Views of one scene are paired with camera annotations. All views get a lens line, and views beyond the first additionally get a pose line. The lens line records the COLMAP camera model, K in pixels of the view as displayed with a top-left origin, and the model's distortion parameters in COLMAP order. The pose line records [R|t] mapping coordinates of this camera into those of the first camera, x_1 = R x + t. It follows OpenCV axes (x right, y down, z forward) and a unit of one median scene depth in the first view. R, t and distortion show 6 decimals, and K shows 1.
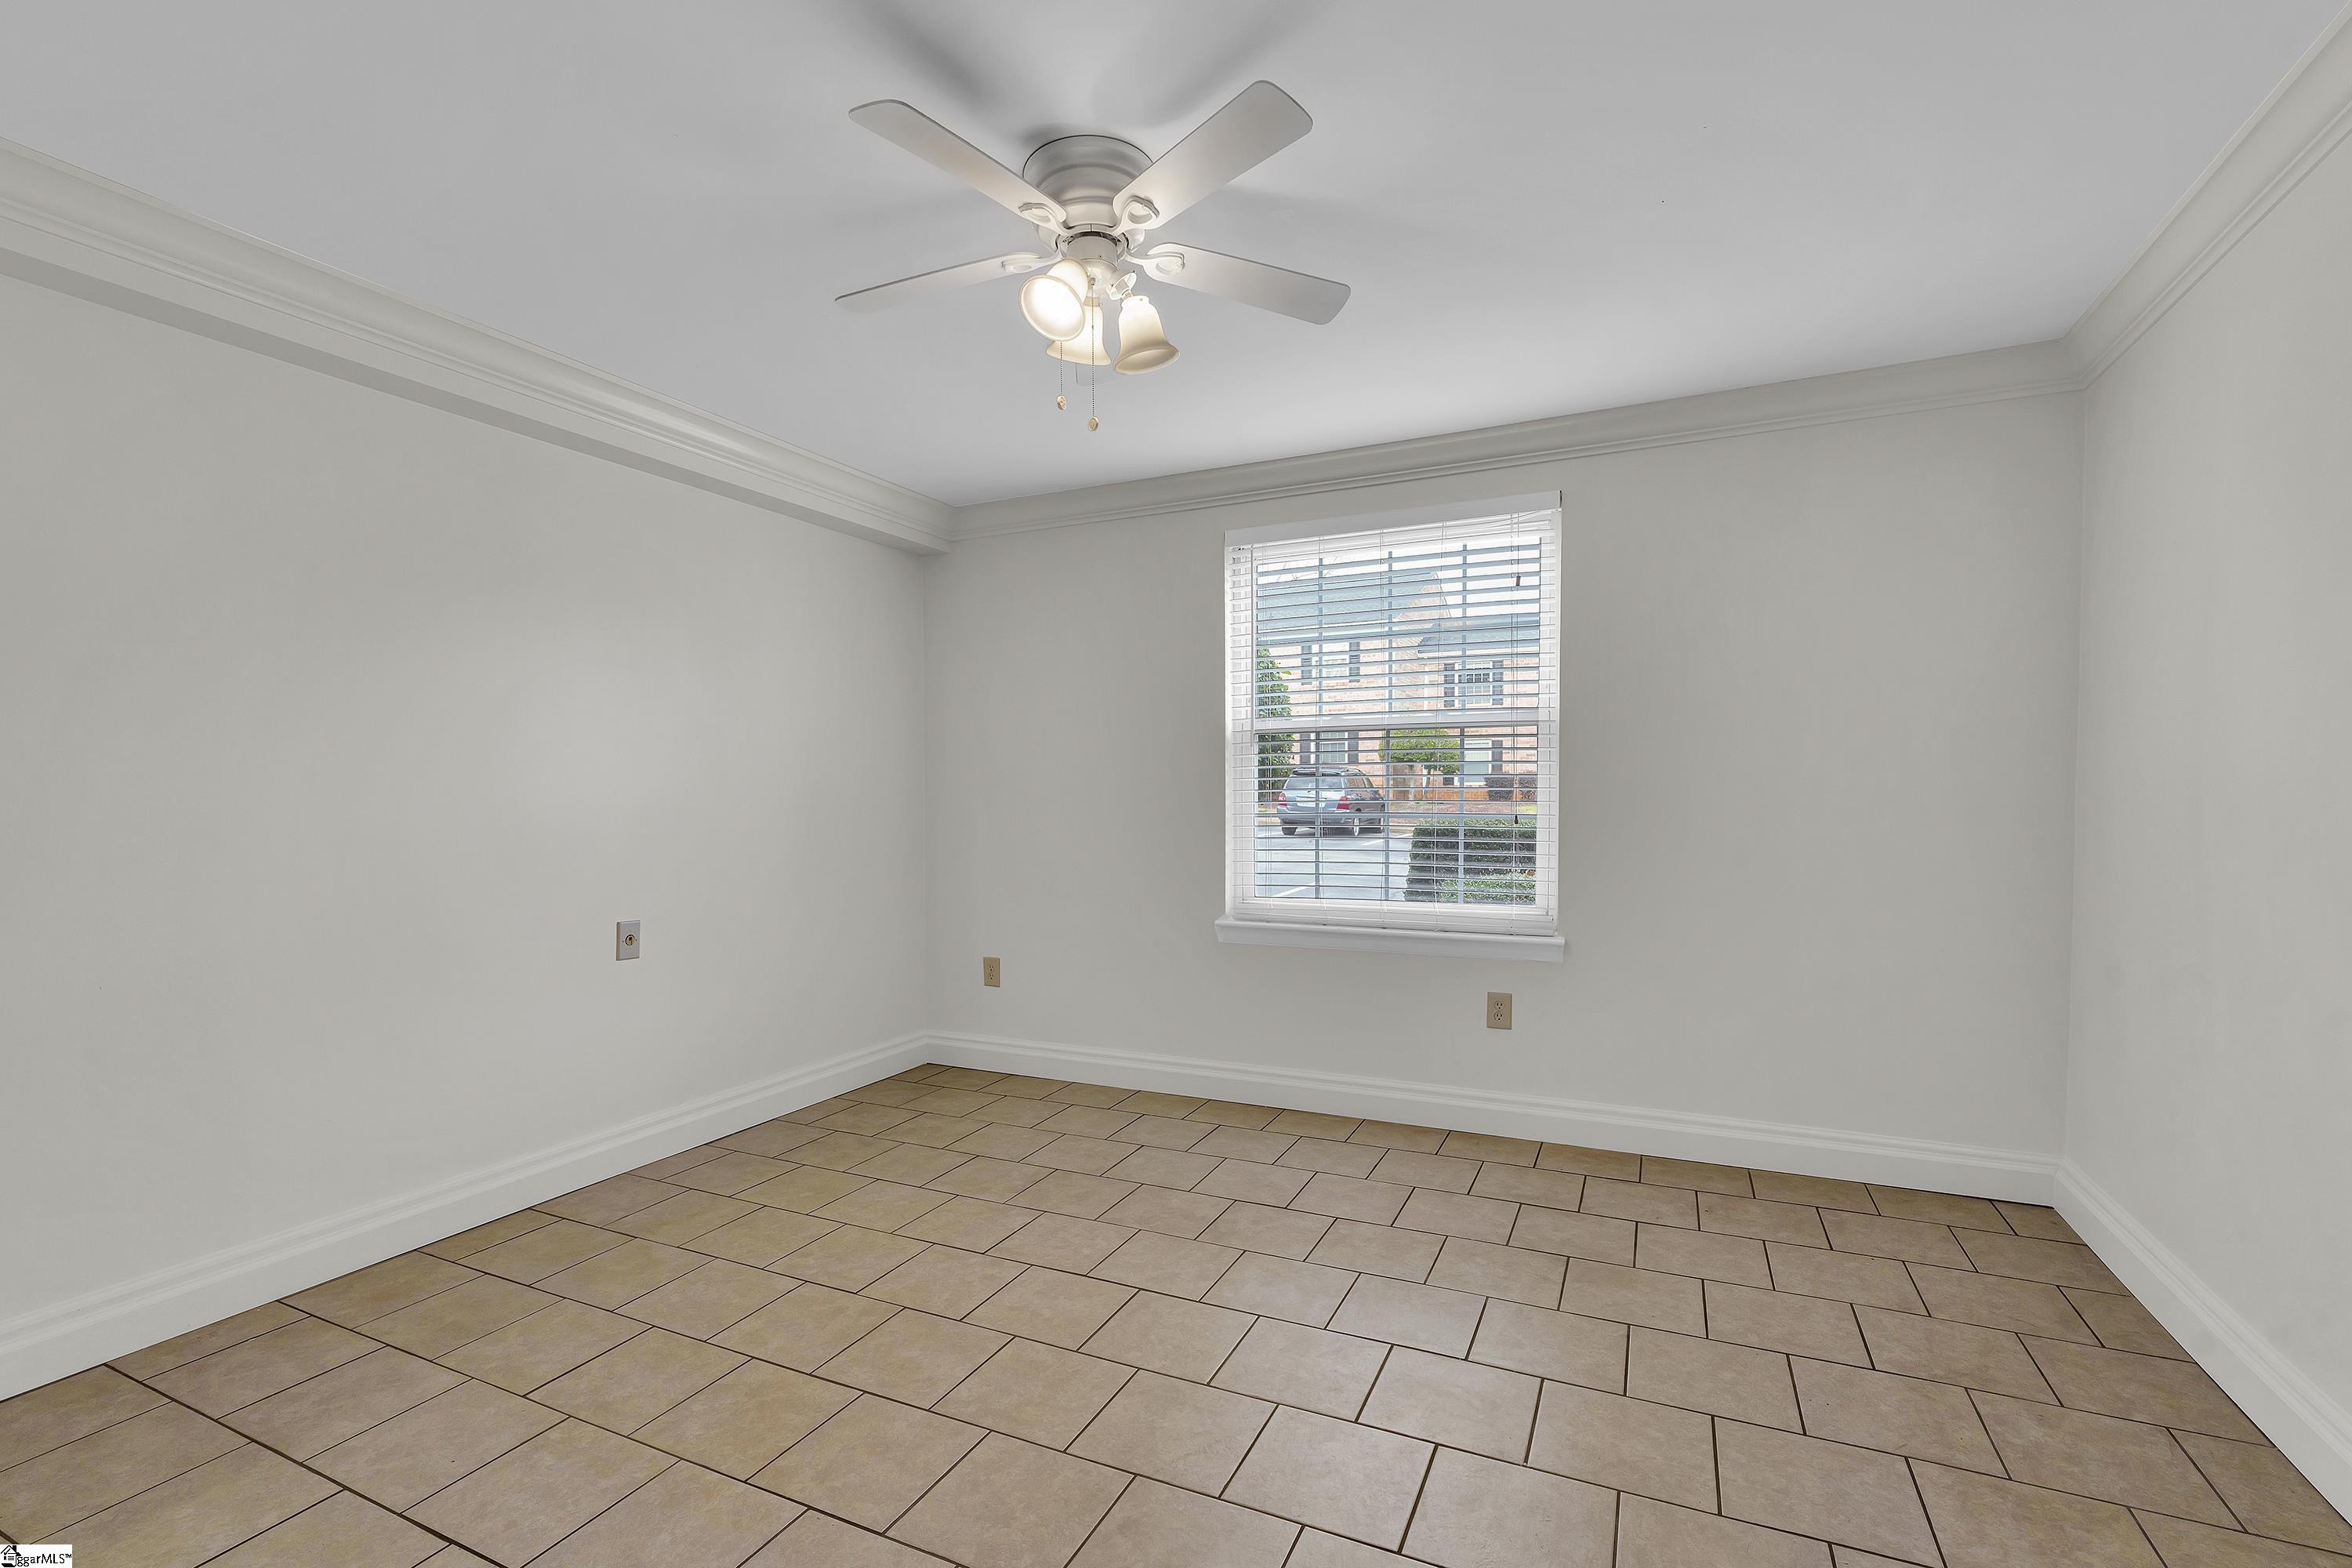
lens RADIAL K [[1026.1, 0, 1173.1], [0, 1026.1, 789.2], [0, 0, 1]] dist [0.000226, 0.000104]
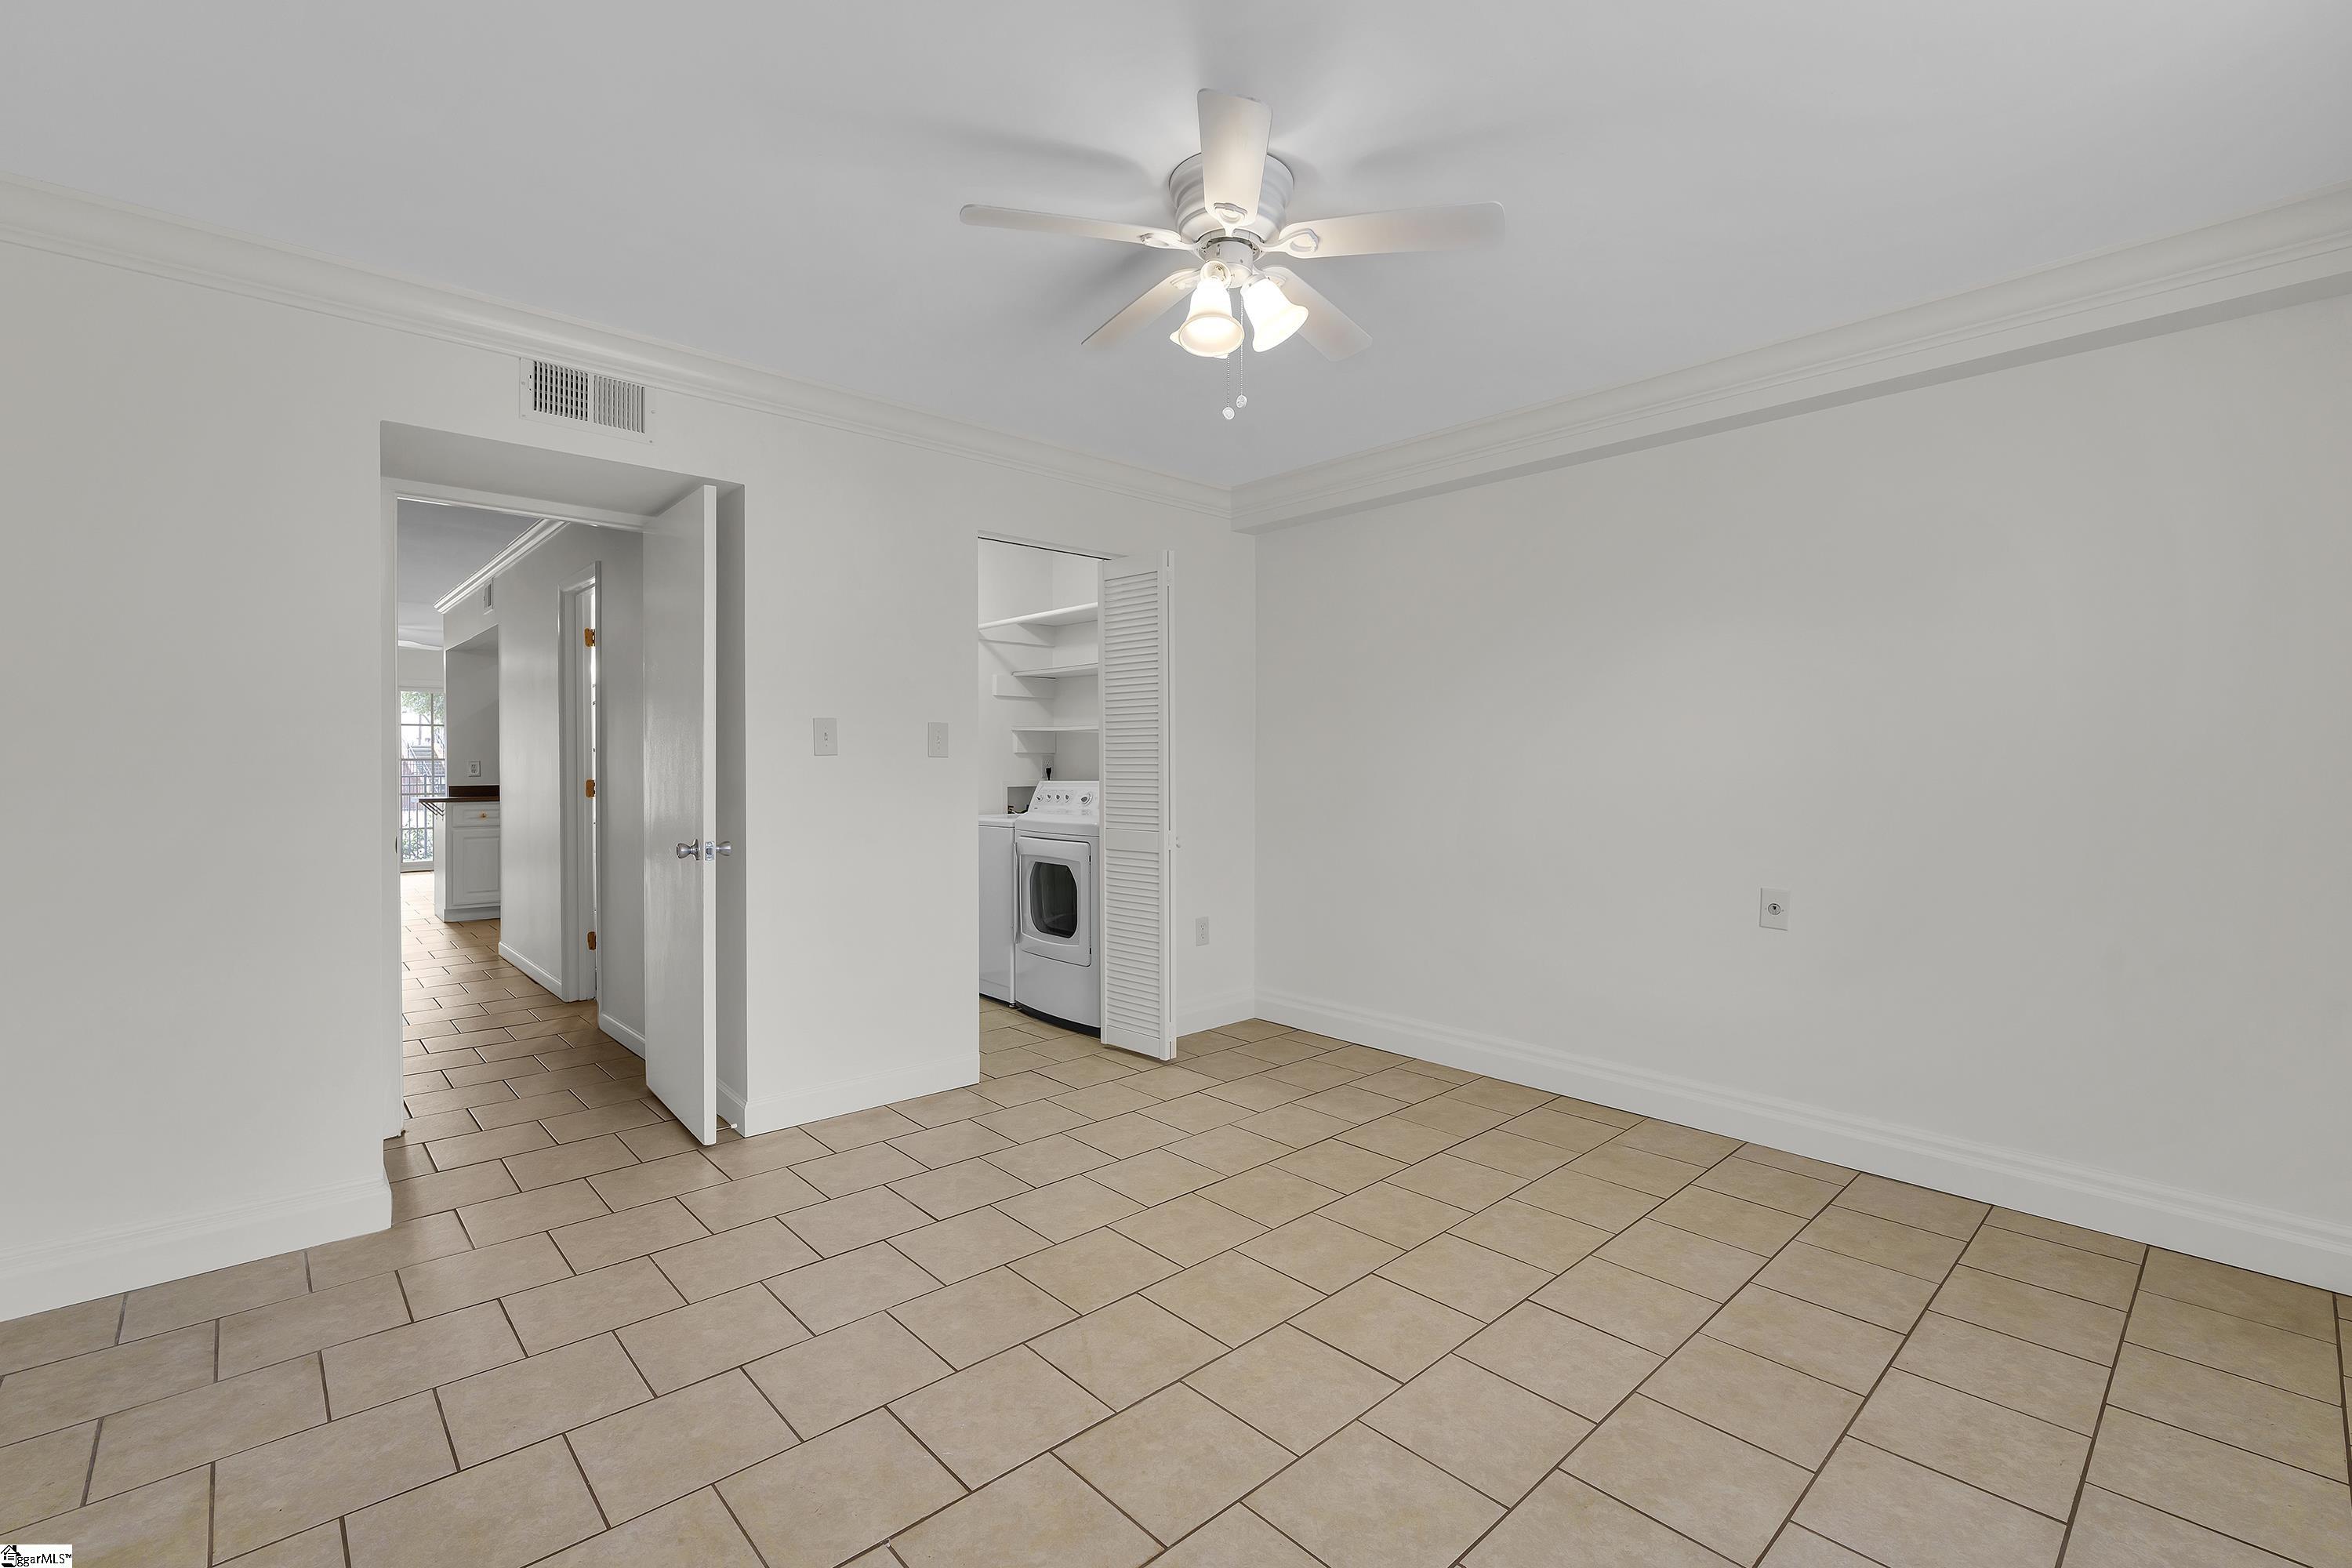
lens RADIAL K [[1026.1, 0, 1169.3], [0, 1026.1, 772.8], [0, 0, 1]] dist [0.000226, 0.000104]
pose [[-0.373164, 0.015887, -0.927629, 0.739110], [0.007292, 0.999873, 0.014191, 0.003419], [0.927737, -0.001468, -0.373233, 1.093830]]
